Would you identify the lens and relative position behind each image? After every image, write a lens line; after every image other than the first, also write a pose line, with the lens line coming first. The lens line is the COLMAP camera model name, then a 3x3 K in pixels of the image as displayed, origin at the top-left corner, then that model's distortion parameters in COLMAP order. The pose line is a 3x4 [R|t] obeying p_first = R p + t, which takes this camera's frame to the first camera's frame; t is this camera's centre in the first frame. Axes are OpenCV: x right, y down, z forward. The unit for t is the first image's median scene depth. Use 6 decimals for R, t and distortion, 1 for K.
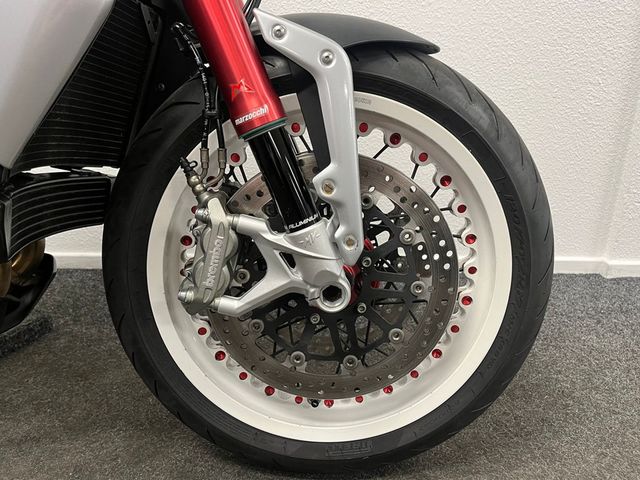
lens RADIAL K [[485.7, 0, 319.8], [0, 485.7, 242.3], [0, 0, 1]] dist [0.023057, -0.001187]
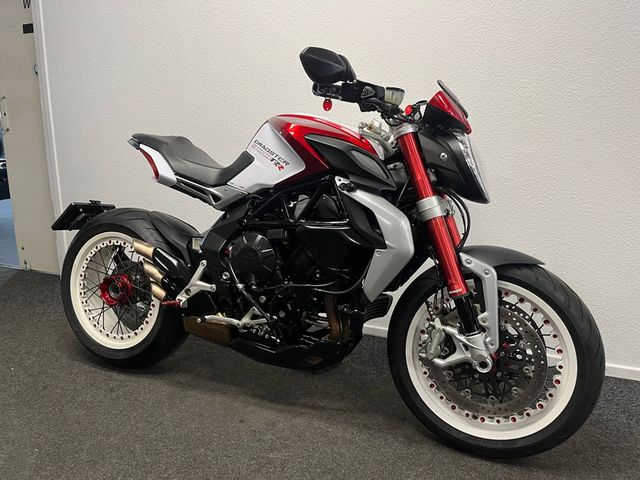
lens RADIAL K [[485.7, 0, 319.8], [0, 485.7, 242.3], [0, 0, 1]] dist [0.023057, -0.001187]
pose [[0.908020, 0.070698, -0.412917, 0.233126], [-0.130251, 0.984449, -0.117875, -0.095490], [0.398163, 0.160816, 0.903108, -1.519072]]
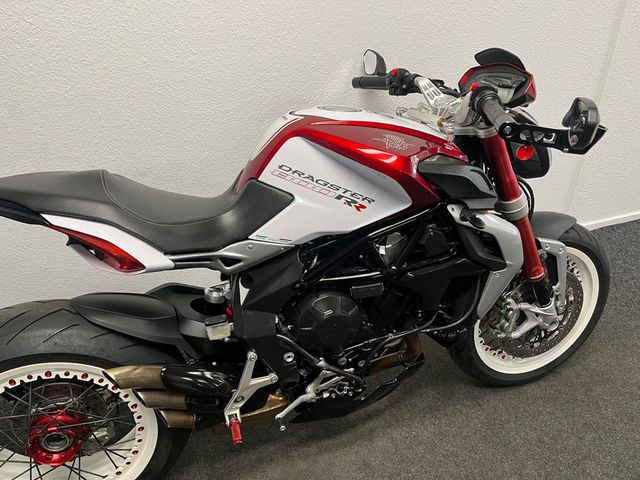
lens RADIAL K [[485.7, 0, 319.8], [0, 485.7, 242.3], [0, 0, 1]] dist [0.023057, -0.001187]
pose [[0.955710, -0.198121, 0.217637, -1.606176], [0.146939, 0.961933, 0.230420, -1.073643], [-0.255003, -0.188236, 0.948441, -1.074815]]
